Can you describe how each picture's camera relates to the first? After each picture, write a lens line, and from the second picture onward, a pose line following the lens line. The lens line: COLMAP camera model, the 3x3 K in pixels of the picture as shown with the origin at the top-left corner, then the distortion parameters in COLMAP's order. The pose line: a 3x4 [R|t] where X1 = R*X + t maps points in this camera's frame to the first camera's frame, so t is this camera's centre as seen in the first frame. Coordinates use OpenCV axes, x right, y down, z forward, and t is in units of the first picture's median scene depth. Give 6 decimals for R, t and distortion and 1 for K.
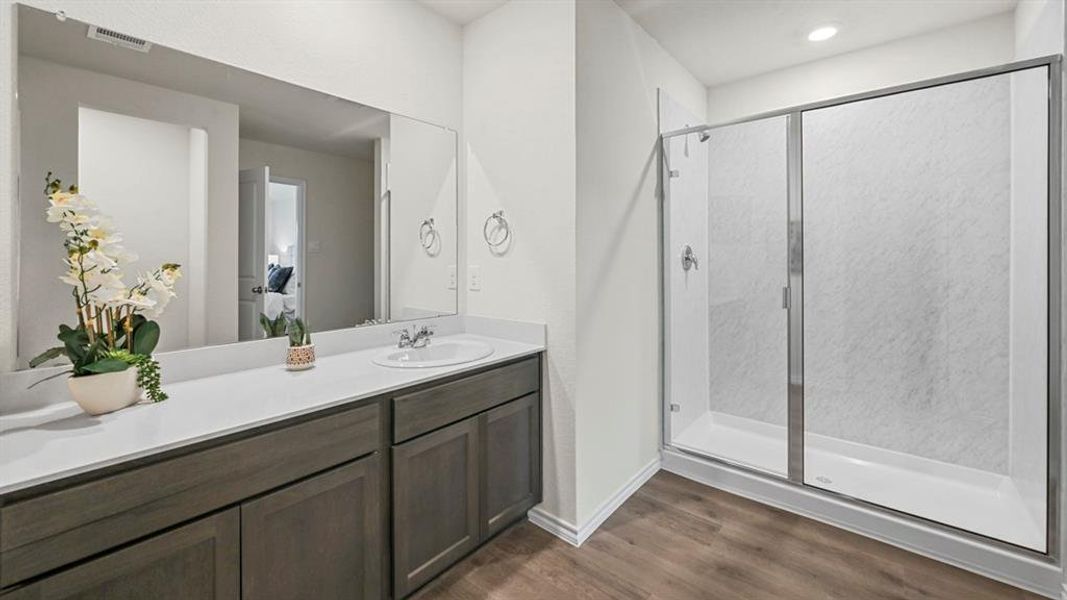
lens RADIAL K [[423.1, 0, 532.9], [0, 423.1, 241.1], [0, 0, 1]] dist [0.000559, -0.000104]
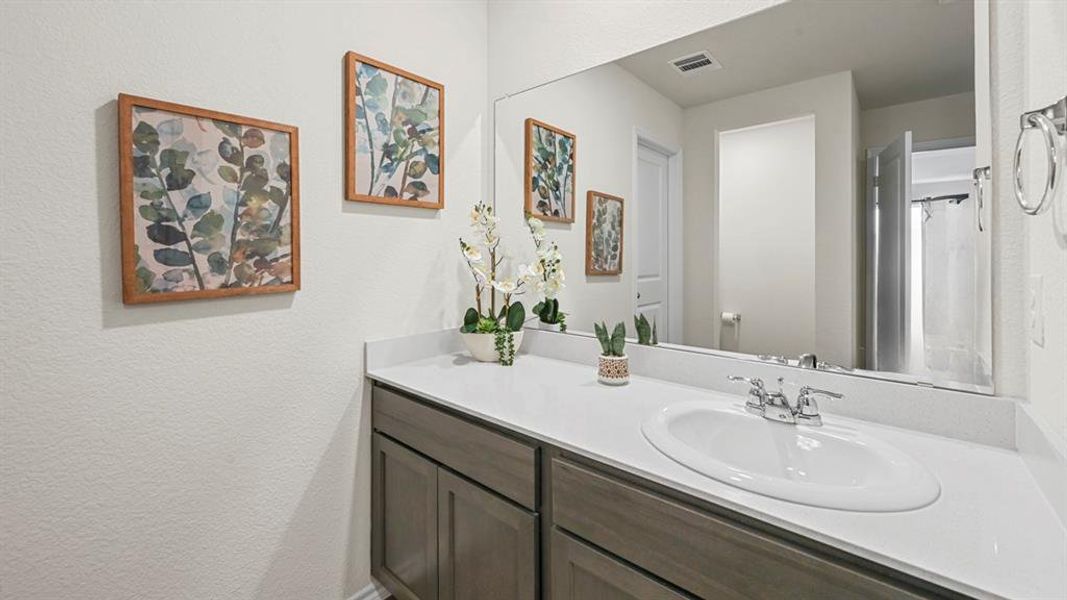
lens RADIAL K [[428.1, 0, 532.4], [0, 428.1, 248.4], [0, 0, 1]] dist [0.001025, 0.000450]
pose [[-0.011880, -0.018769, -0.999753, 0.353300], [0.041323, 0.998960, -0.019245, 0.043252], [0.999075, -0.041541, -0.011092, 0.927191]]
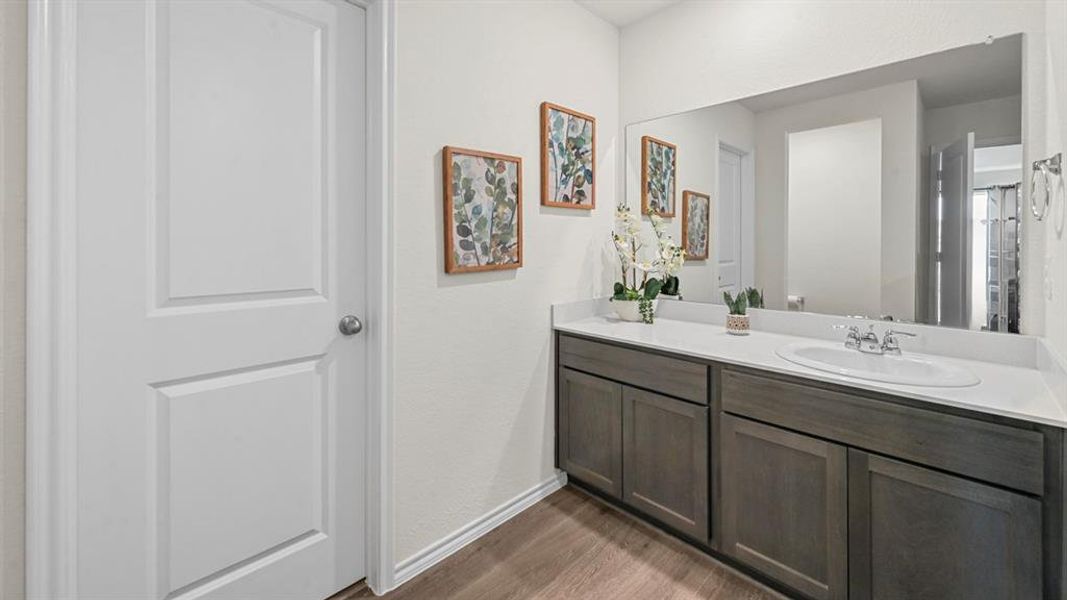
lens RADIAL K [[423.1, 0, 532.9], [0, 423.1, 241.1], [0, 0, 1]] dist [0.000559, -0.000104]
pose [[-0.099263, -0.008635, -0.995024, 0.772050], [0.041911, 0.999039, -0.012851, 0.030400], [0.994178, -0.042978, -0.098806, 0.594732]]
